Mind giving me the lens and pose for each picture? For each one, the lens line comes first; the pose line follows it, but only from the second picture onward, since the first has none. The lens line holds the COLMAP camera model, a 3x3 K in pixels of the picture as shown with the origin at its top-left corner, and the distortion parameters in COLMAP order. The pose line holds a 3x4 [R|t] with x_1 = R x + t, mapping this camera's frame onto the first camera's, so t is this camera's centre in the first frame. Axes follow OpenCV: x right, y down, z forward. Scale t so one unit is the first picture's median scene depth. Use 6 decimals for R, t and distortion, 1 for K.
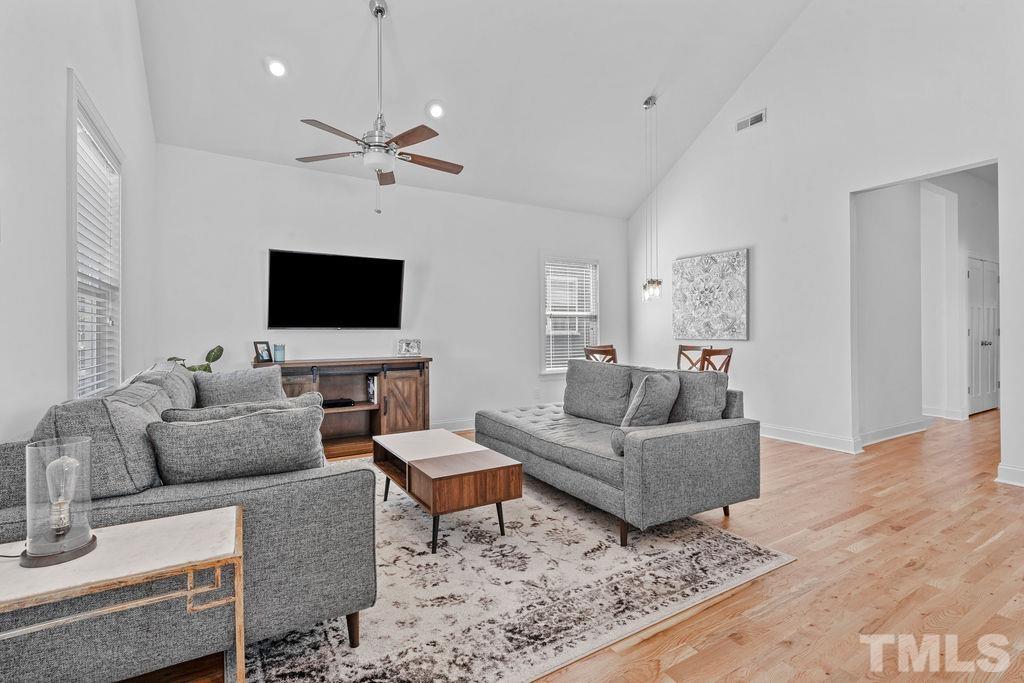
lens RADIAL K [[464.8, 0, 506.4], [0, 464.8, 334.6], [0, 0, 1]] dist [-0.003273, -0.000023]
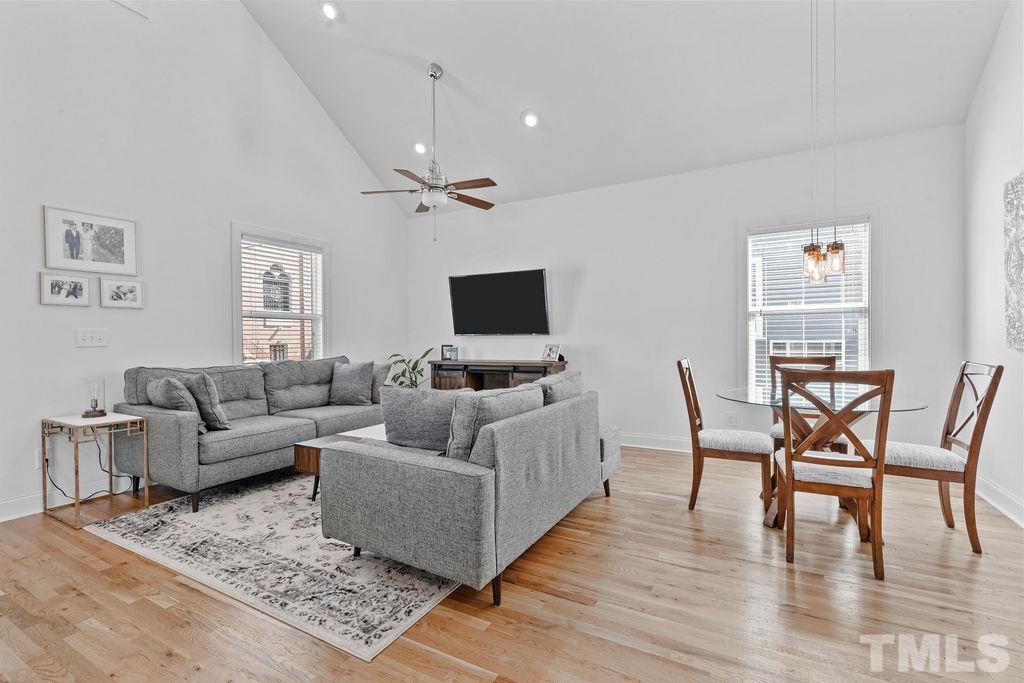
lens RADIAL K [[466.4, 0, 507.1], [0, 466.4, 346.4], [0, 0, 1]] dist [0.000207, 0.004371]
pose [[0.492361, 0.014698, -0.870267, 1.175810], [0.002834, 0.999825, 0.018490, -0.008509], [0.870387, -0.011570, 0.492233, 0.735144]]
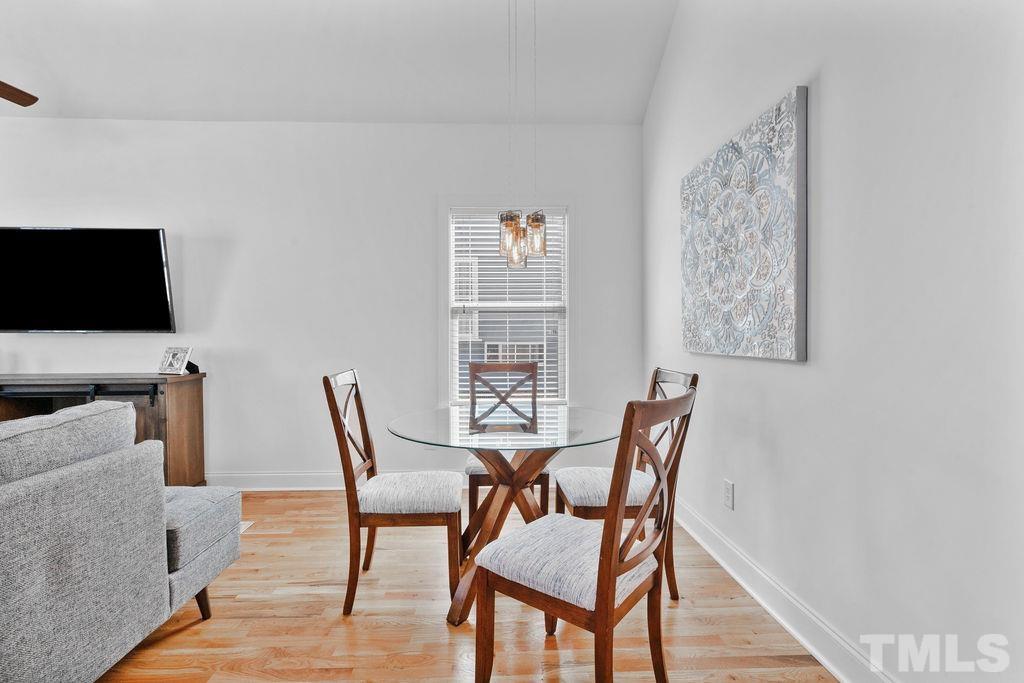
lens RADIAL K [[465.7, 0, 512.0], [0, 465.7, 341.5], [0, 0, 1]] dist [-0.002069, -0.000099]
pose [[0.876192, 0.006253, -0.481922, 0.969272], [-0.004640, 0.999979, 0.004538, -0.006766], [0.481940, -0.001740, 0.876202, 1.184003]]
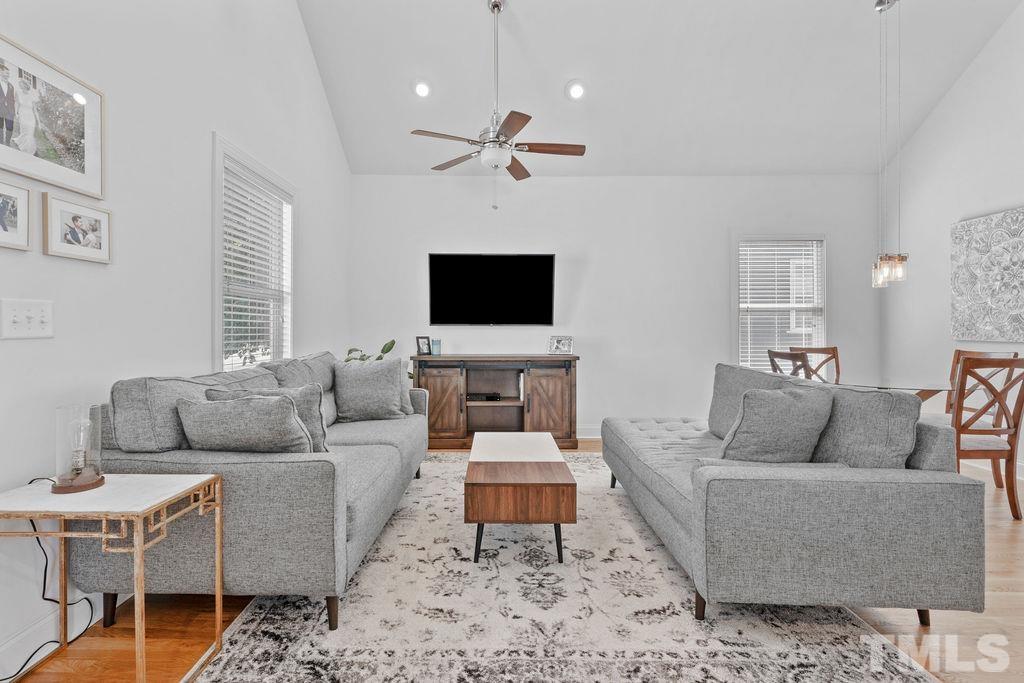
lens RADIAL K [[474.3, 0, 498.1], [0, 474.3, 331.3], [0, 0, 1]] dist [-0.001328, 0.000828]
pose [[0.857169, 0.006949, -0.514988, 0.335990], [-0.007085, 0.999973, 0.001702, -0.001487], [0.514987, 0.002190, 0.857195, 0.172997]]
